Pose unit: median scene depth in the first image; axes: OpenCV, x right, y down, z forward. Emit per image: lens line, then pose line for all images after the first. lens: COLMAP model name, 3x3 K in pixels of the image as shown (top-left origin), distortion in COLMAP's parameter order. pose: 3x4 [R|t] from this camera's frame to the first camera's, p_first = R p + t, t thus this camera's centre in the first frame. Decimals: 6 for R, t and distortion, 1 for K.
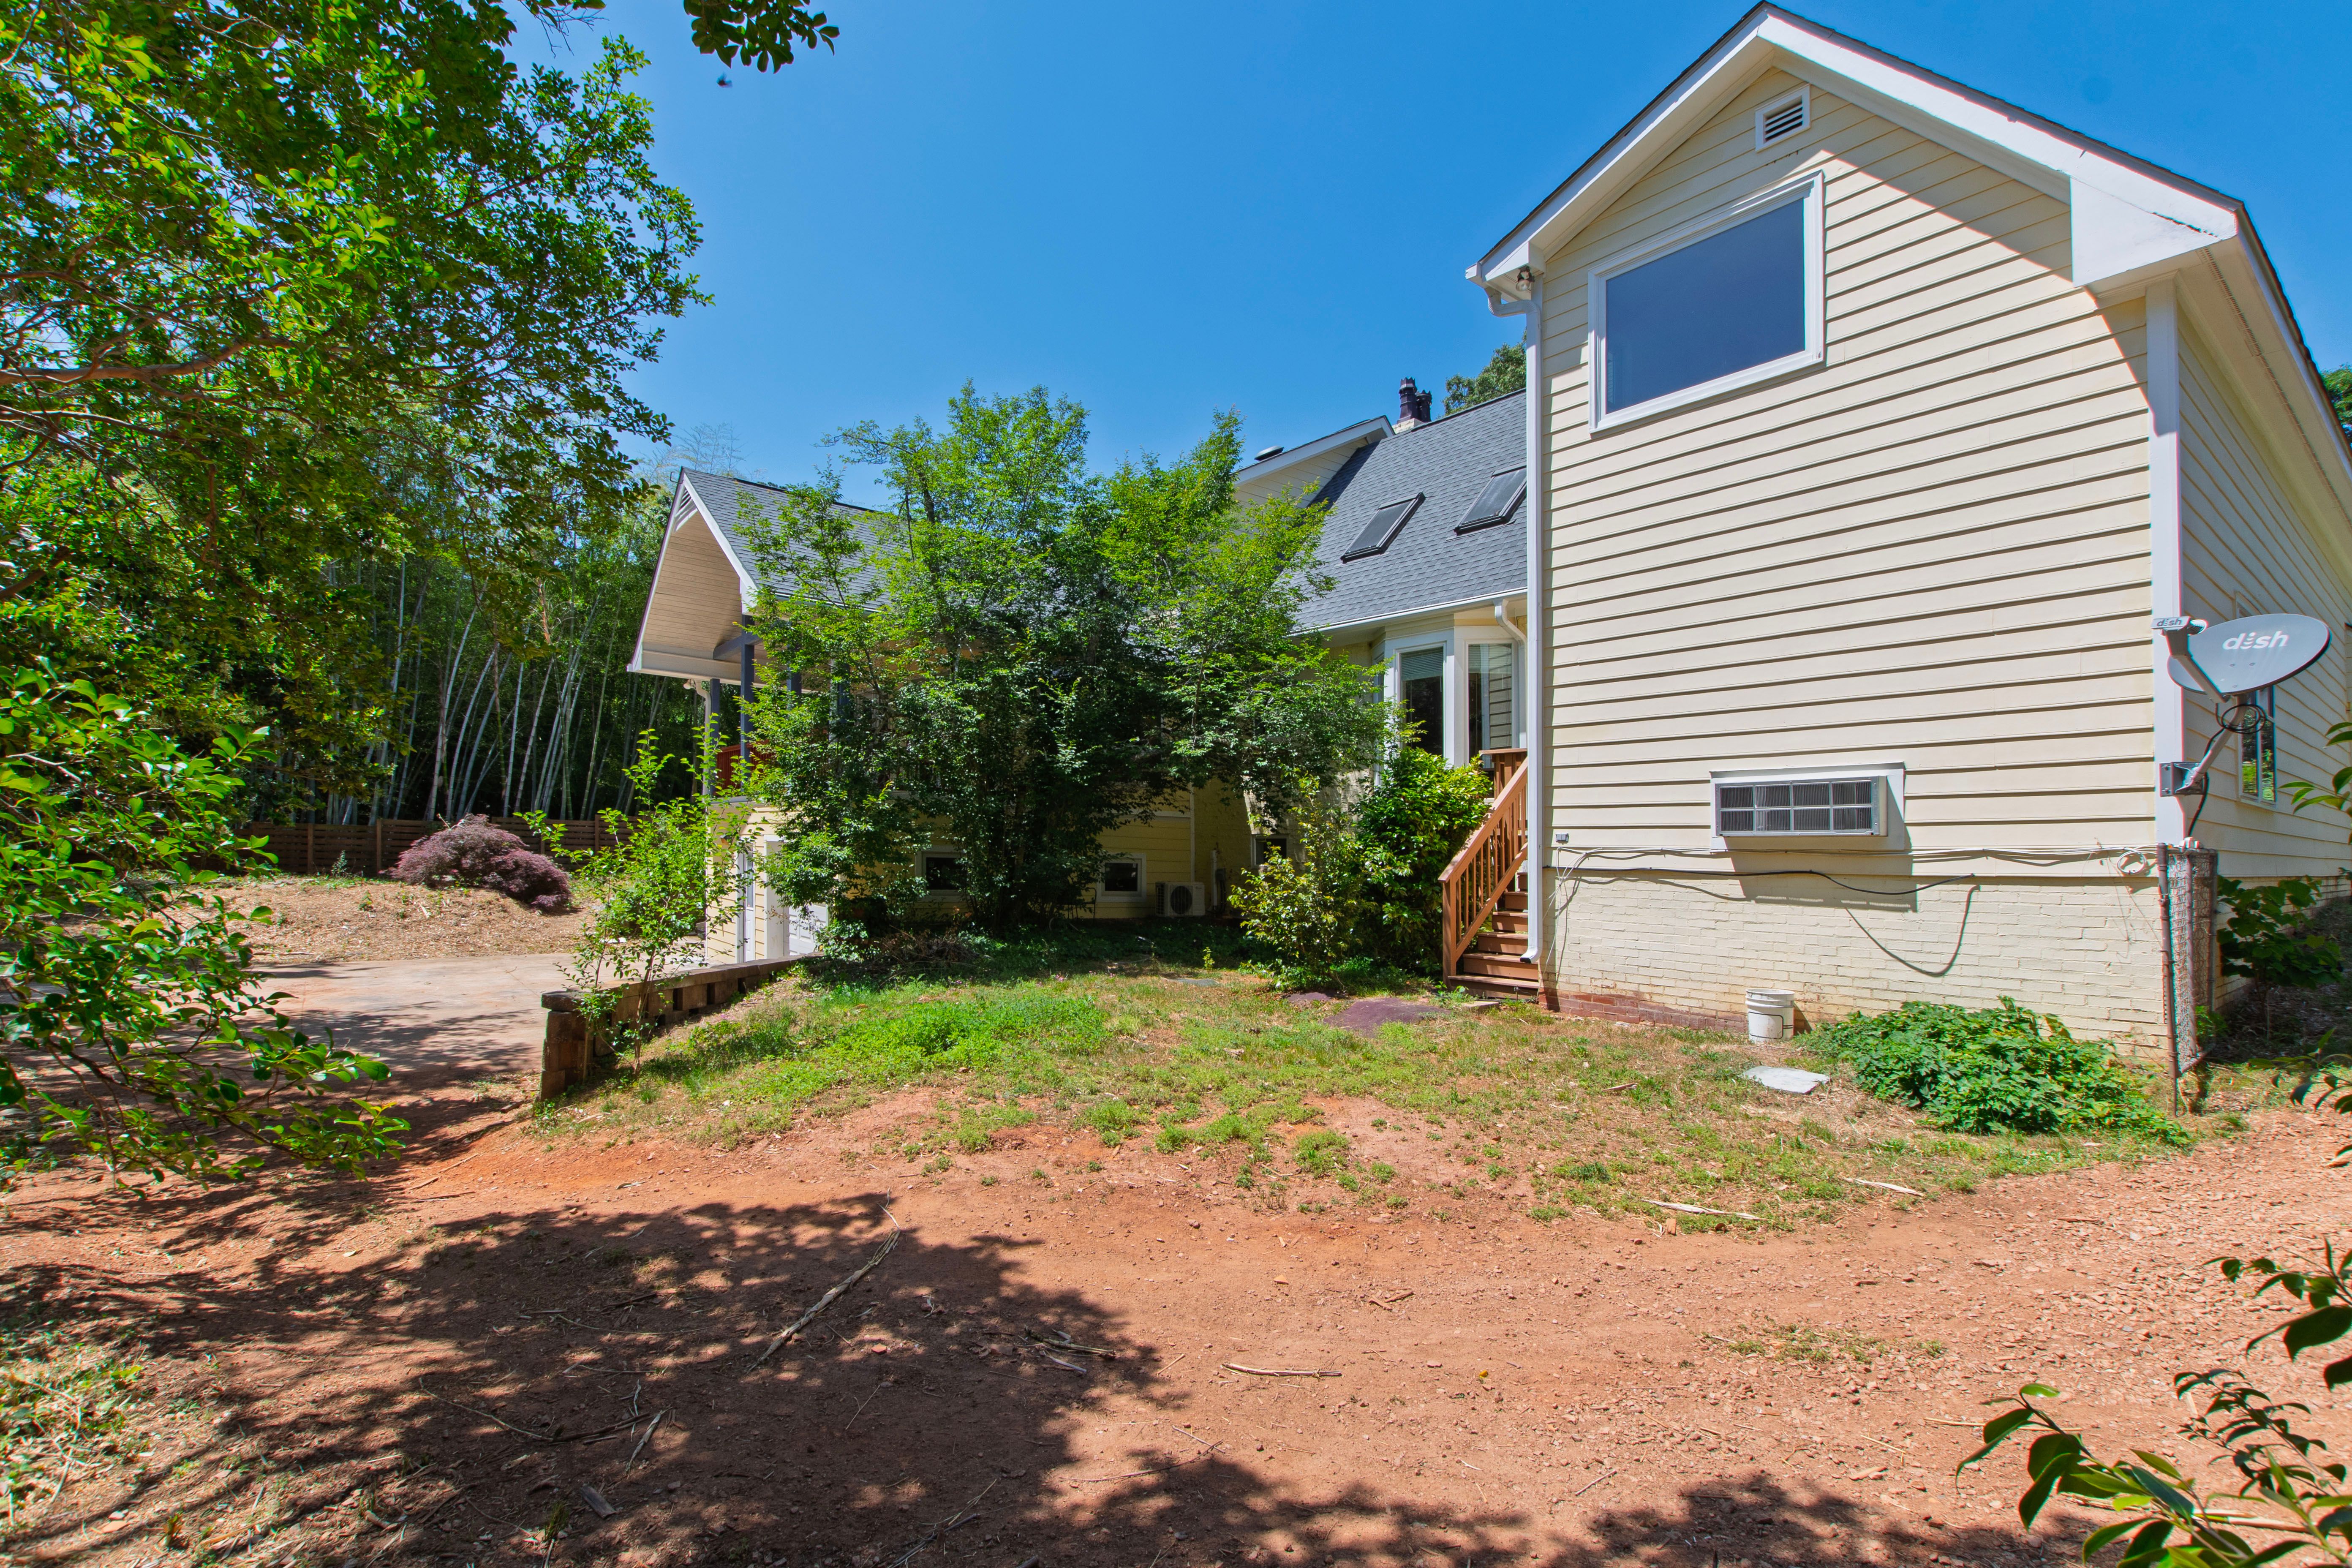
lens RADIAL K [[1070.8, 0, 1177.4], [0, 1070.8, 795.7], [0, 0, 1]] dist [0.002027, -0.001211]
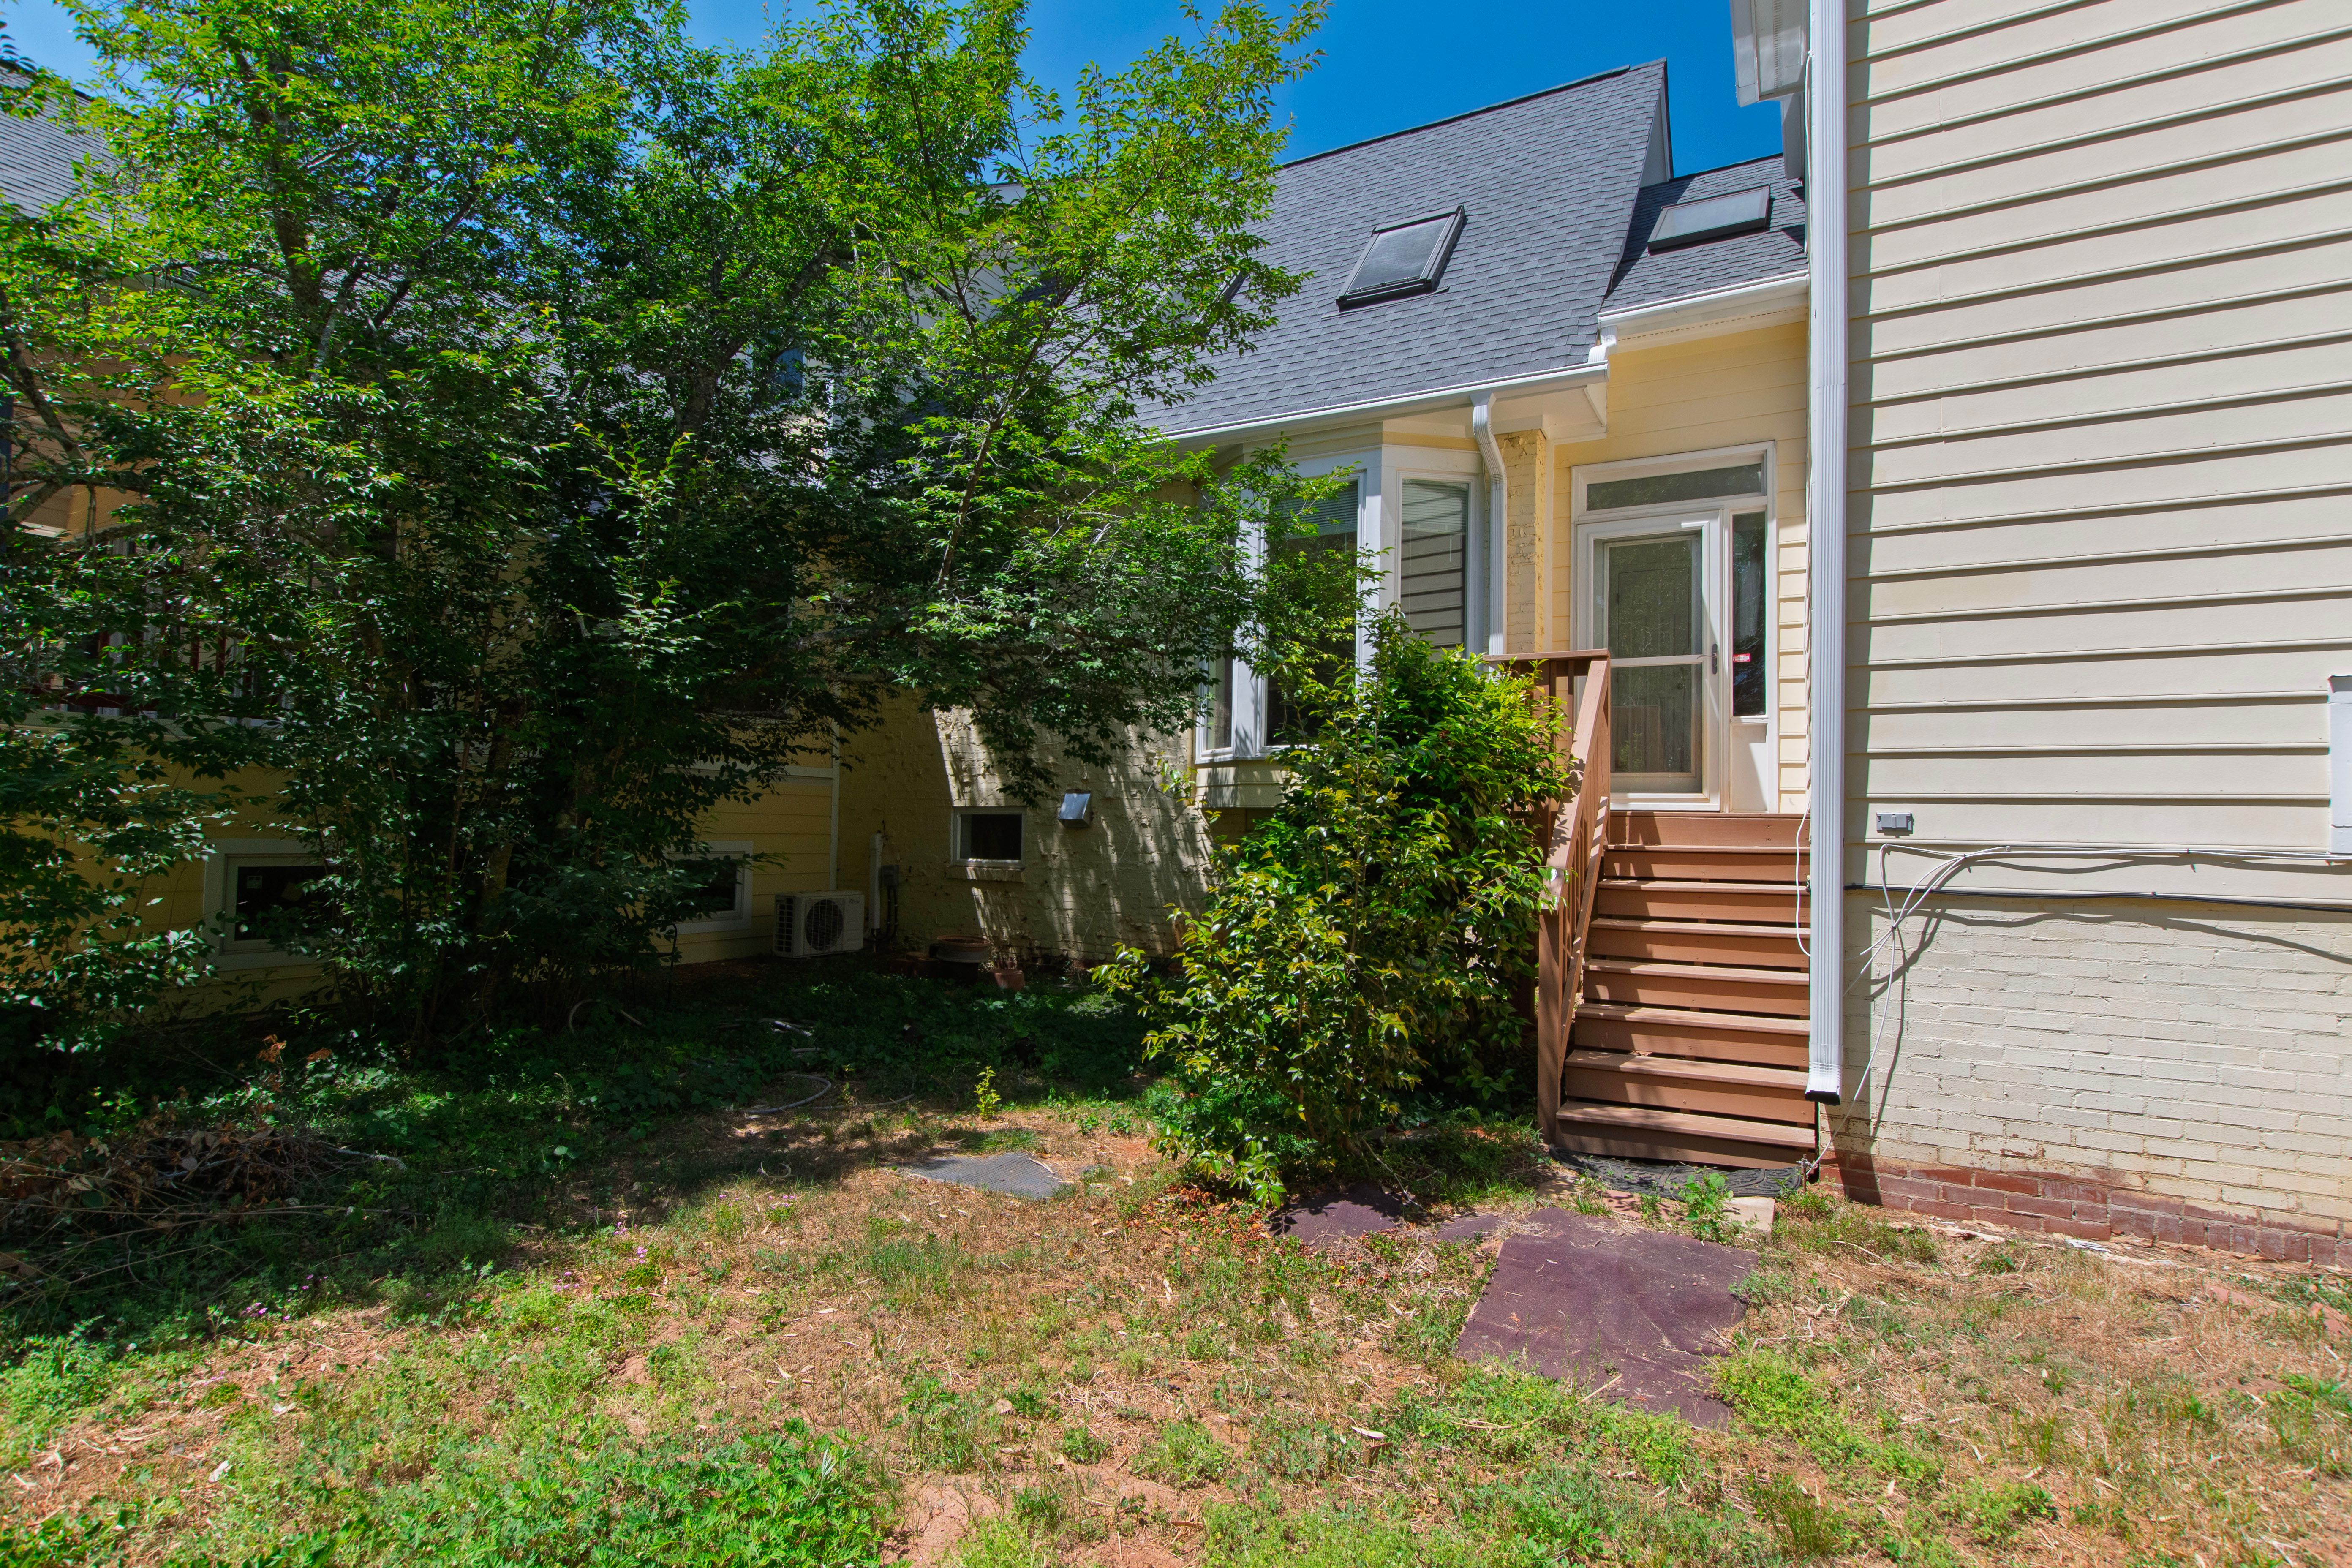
lens RADIAL K [[1165.5, 0, 1173.9], [0, 1165.5, 775.6], [0, 0, 1]] dist [0.026997, 0.000805]
pose [[0.923655, 0.007632, 0.383150, -0.095814], [-0.012812, 0.999858, 0.010970, 0.014722], [-0.383012, -0.015042, 0.923621, 0.548499]]
